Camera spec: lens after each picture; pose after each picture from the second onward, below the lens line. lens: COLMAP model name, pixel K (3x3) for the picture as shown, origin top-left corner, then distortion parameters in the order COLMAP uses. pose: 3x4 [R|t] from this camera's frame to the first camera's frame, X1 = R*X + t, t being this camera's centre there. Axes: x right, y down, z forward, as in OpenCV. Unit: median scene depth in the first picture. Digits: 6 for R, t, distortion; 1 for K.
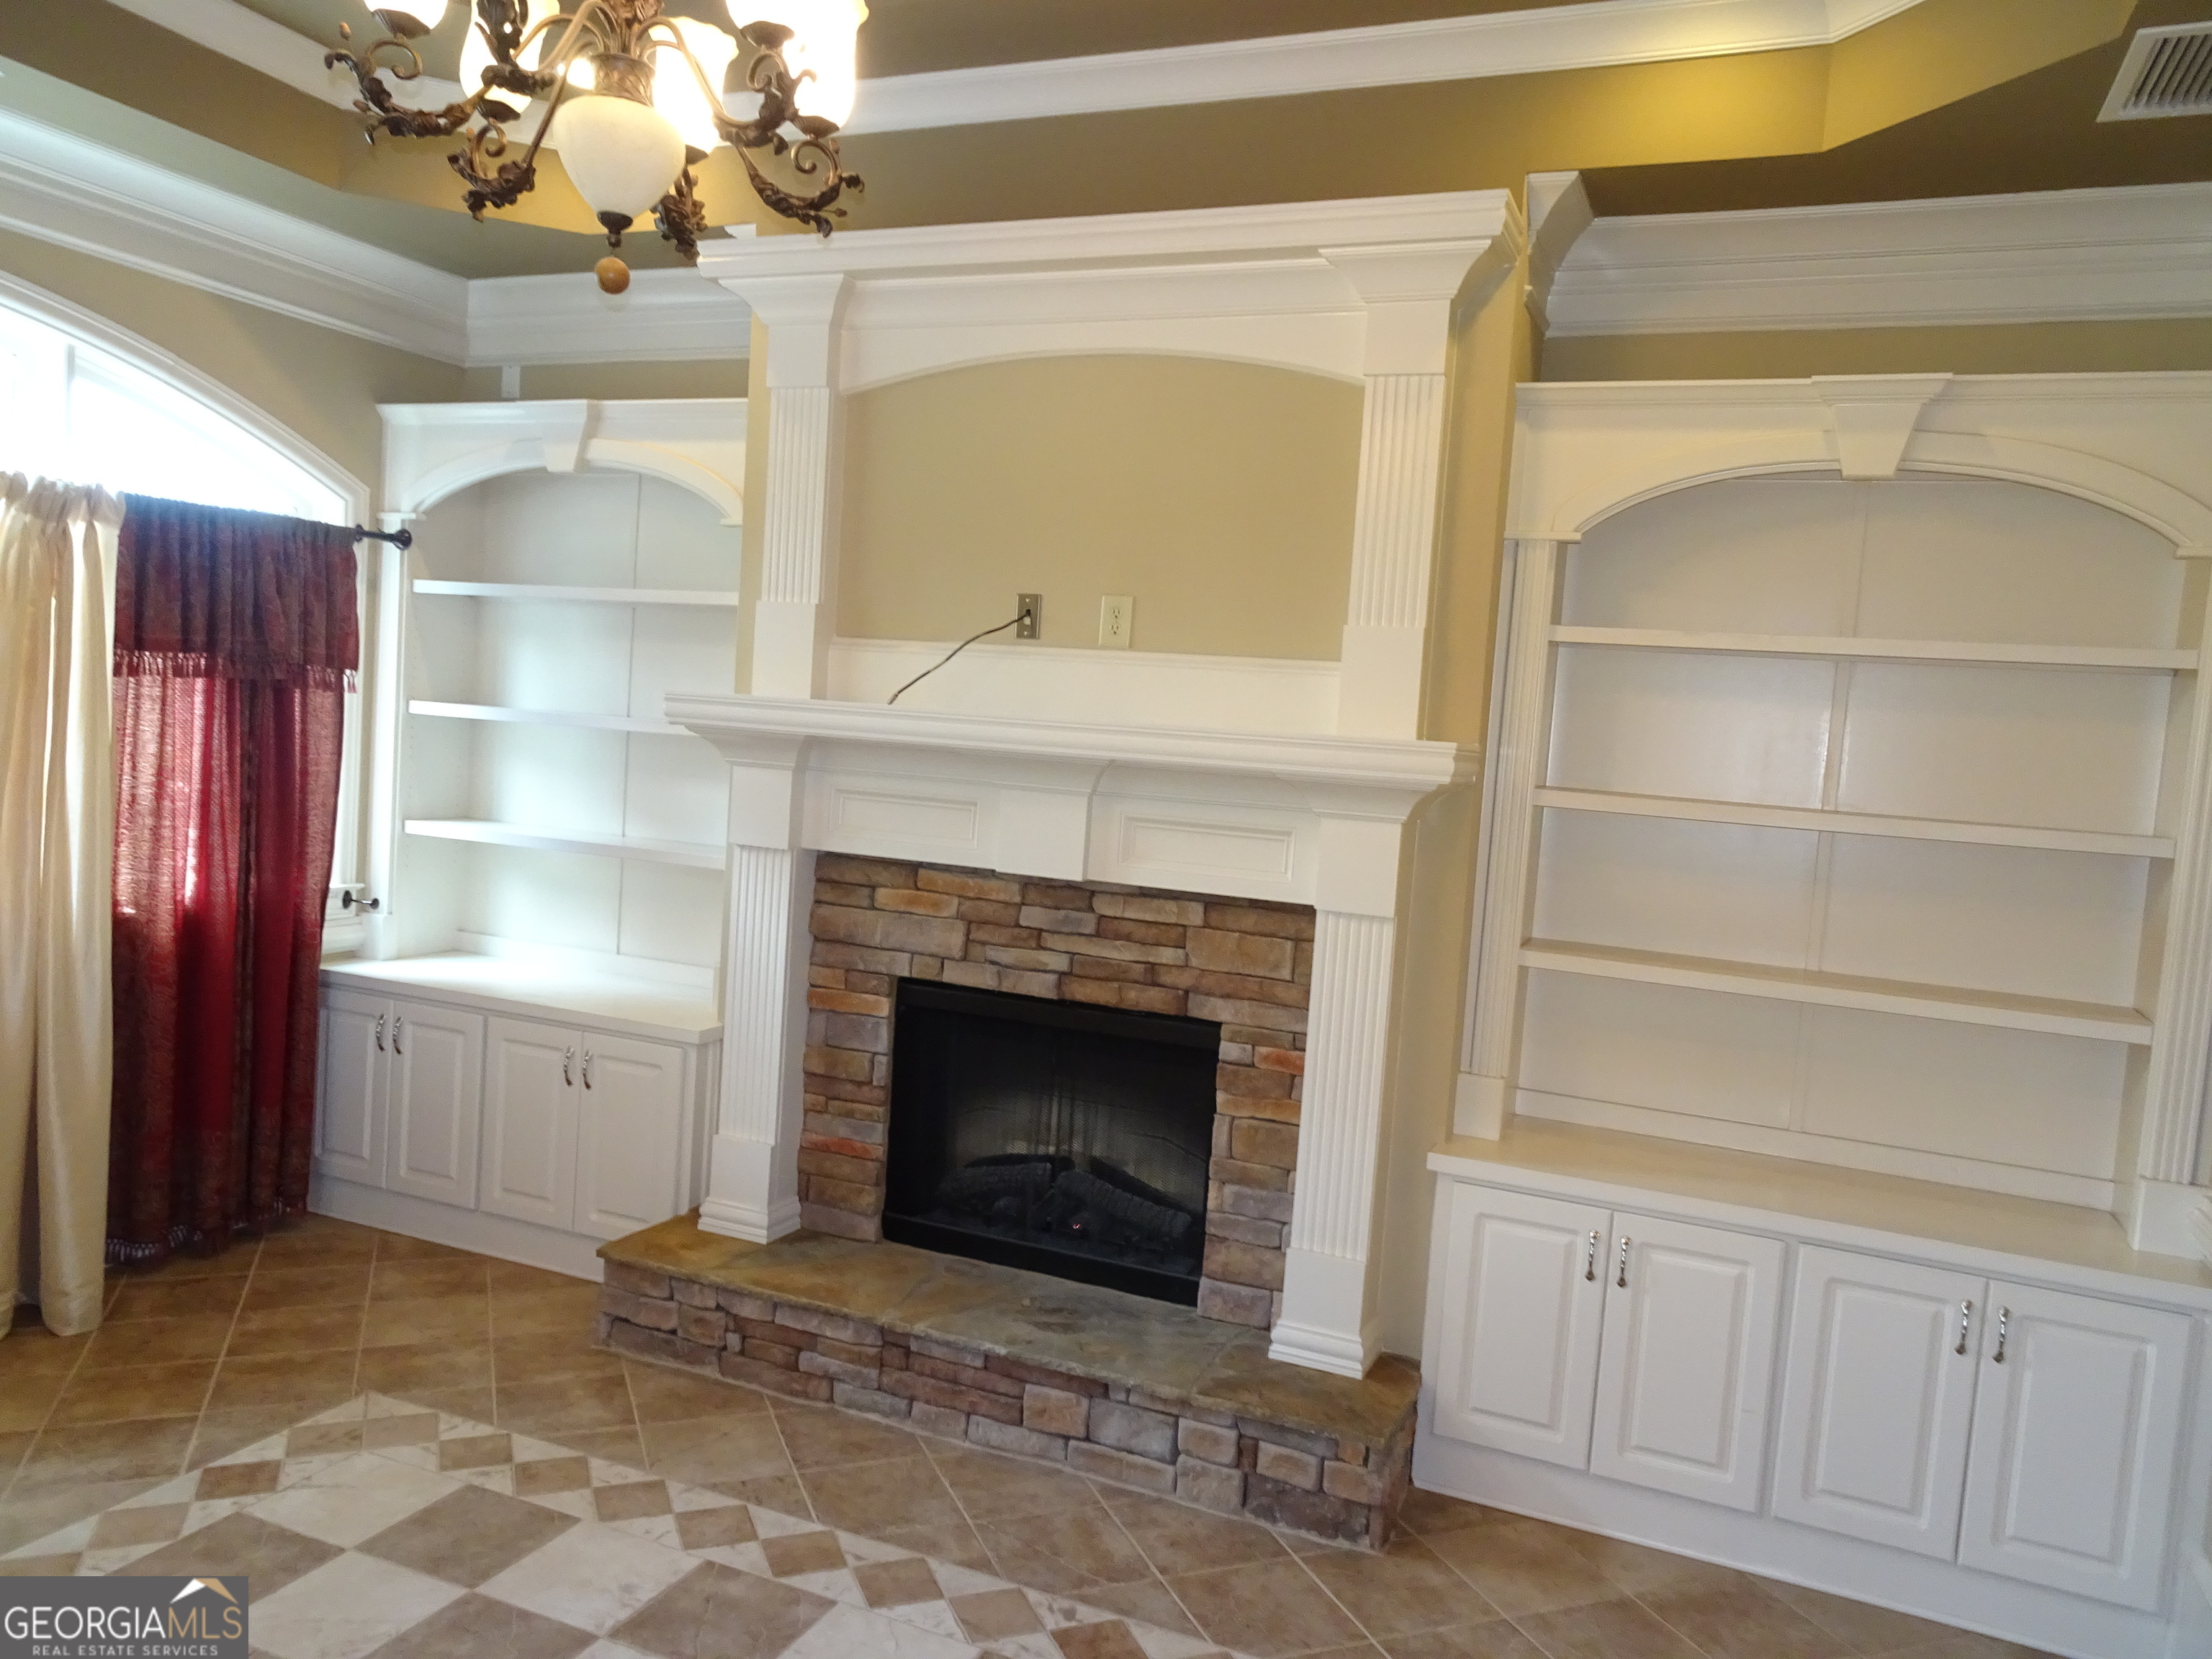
lens RADIAL K [[1574.2, 0, 1103.5], [0, 1574.2, 828.4], [0, 0, 1]] dist [0.011449, 0.002564]
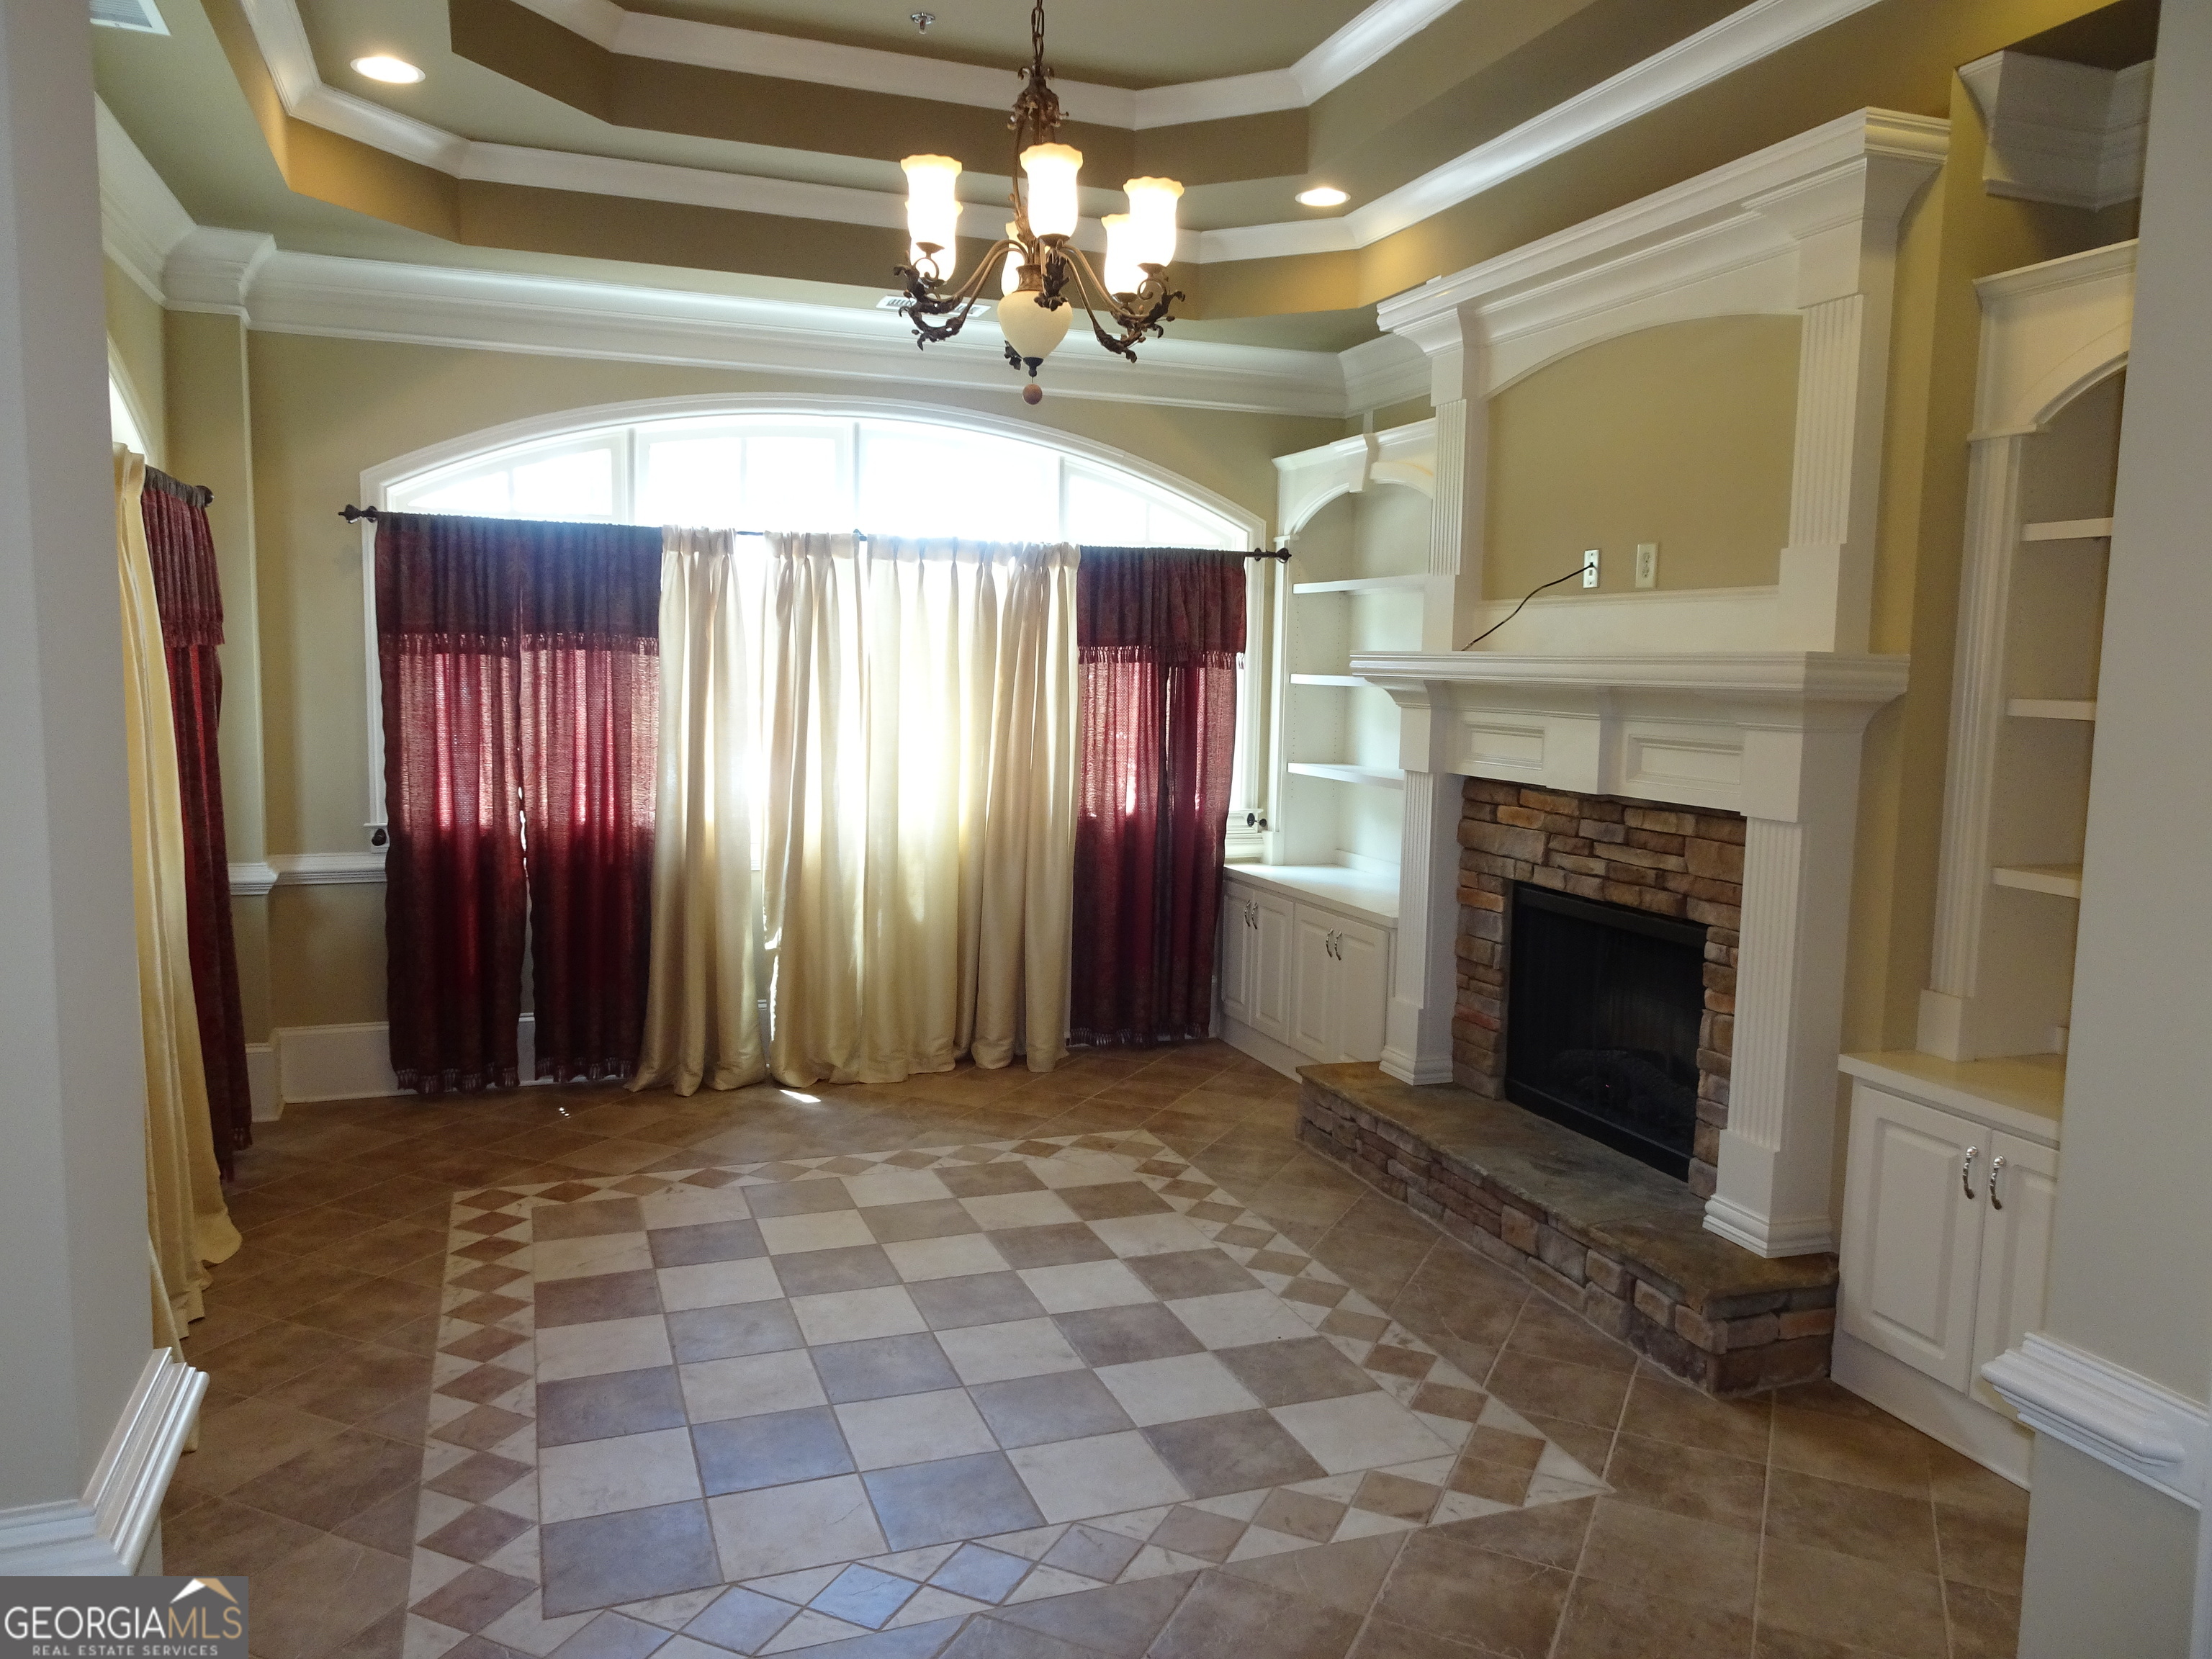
lens RADIAL K [[1574.2, 0, 1103.5], [0, 1574.2, 828.4], [0, 0, 1]] dist [0.011449, 0.002564]
pose [[0.683398, 0.023452, -0.729669, 0.582095], [-0.023502, 0.999673, 0.010118, 0.055102], [0.729668, 0.010234, 0.683725, -0.052172]]
